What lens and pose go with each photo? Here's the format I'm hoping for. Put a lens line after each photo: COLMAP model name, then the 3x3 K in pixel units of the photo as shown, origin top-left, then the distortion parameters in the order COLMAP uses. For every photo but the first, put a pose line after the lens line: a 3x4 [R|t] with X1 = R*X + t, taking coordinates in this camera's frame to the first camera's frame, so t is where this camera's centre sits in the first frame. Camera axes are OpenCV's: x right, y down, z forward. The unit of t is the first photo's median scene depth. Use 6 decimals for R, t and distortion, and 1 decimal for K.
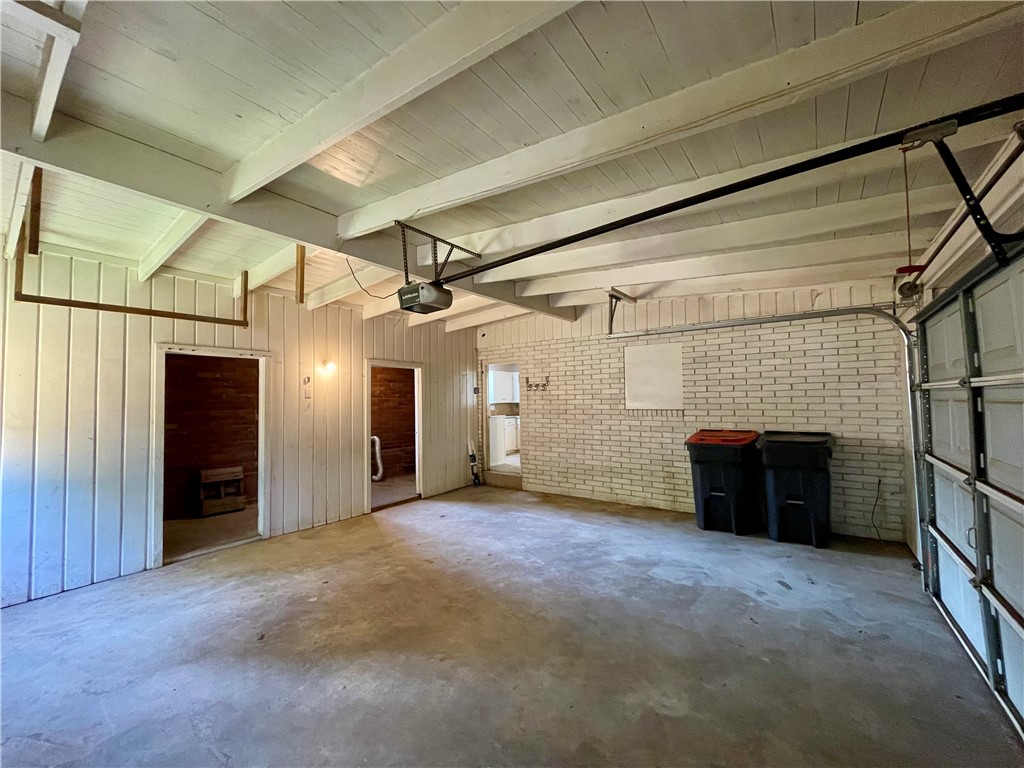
lens RADIAL K [[410.8, 0, 510.6], [0, 410.8, 384.6], [0, 0, 1]] dist [-0.001387, -0.000151]
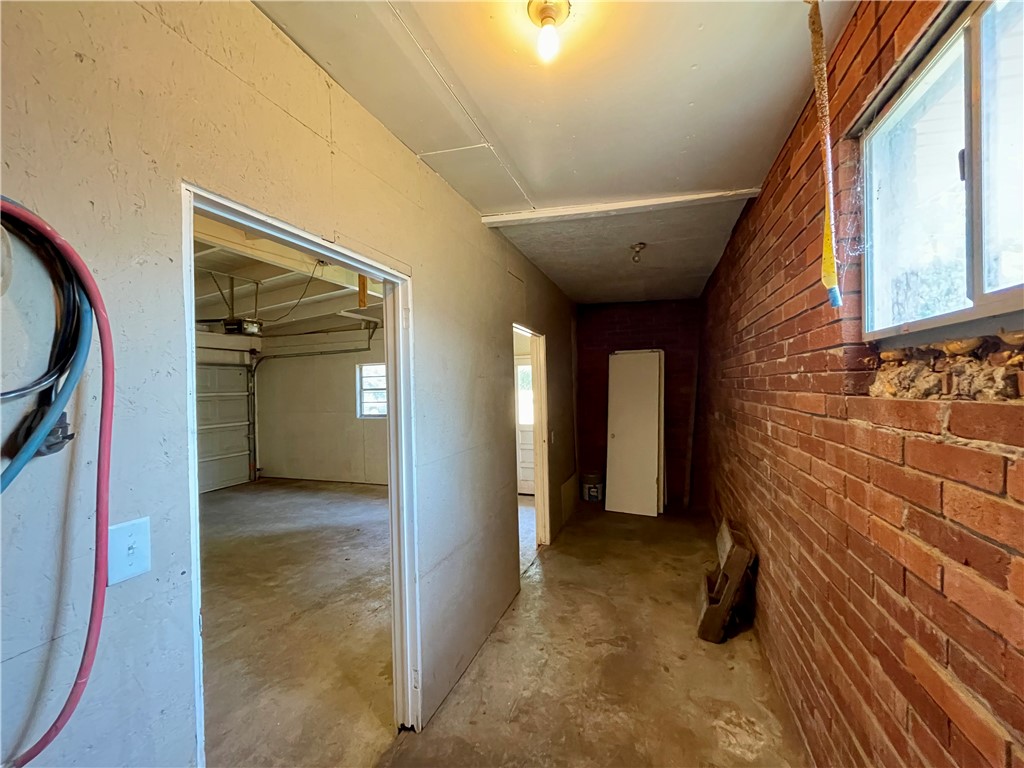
lens RADIAL K [[410.8, 0, 511.7], [0, 410.8, 387.4], [0, 0, 1]] dist [-0.001387, -0.000151]
pose [[-0.952982, 0.041383, -0.300188, -0.543973], [0.053347, 0.998071, -0.031765, 0.077322], [0.298294, -0.046286, -0.953351, 2.147285]]
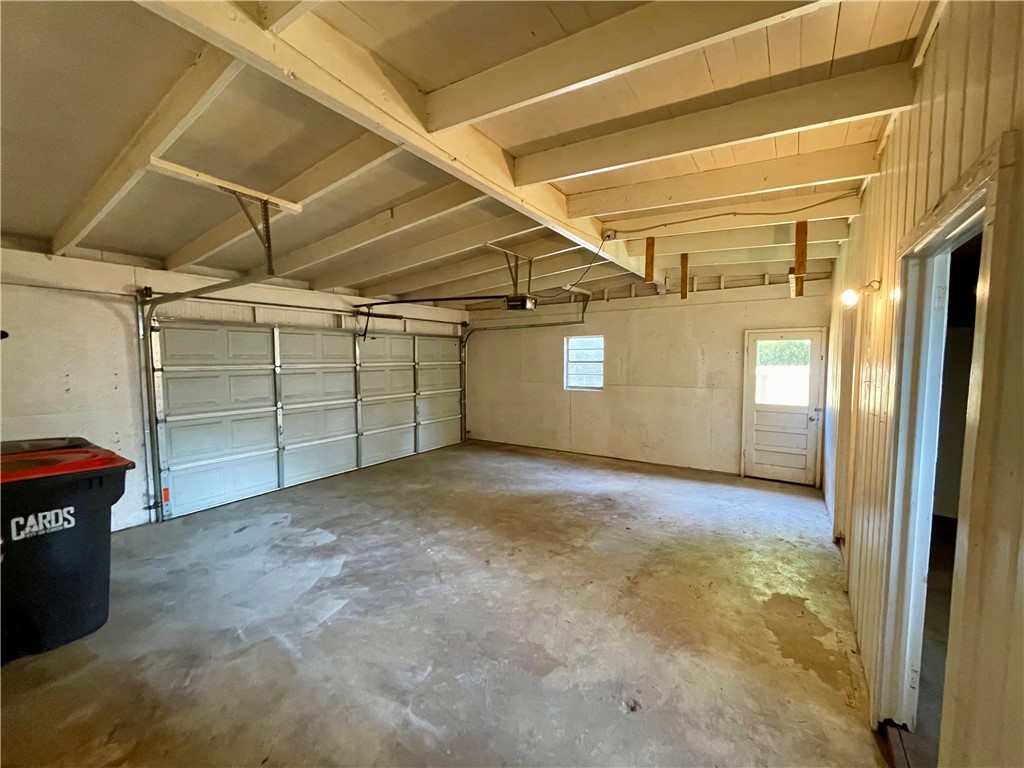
lens RADIAL K [[410.8, 0, 512.4], [0, 410.8, 385.6], [0, 0, 1]] dist [-0.001387, -0.000151]
pose [[-0.998417, 0.025410, -0.050172, -0.077830], [0.024029, 0.999321, 0.027938, 0.042246], [0.050848, 0.026688, -0.998350, 2.060741]]
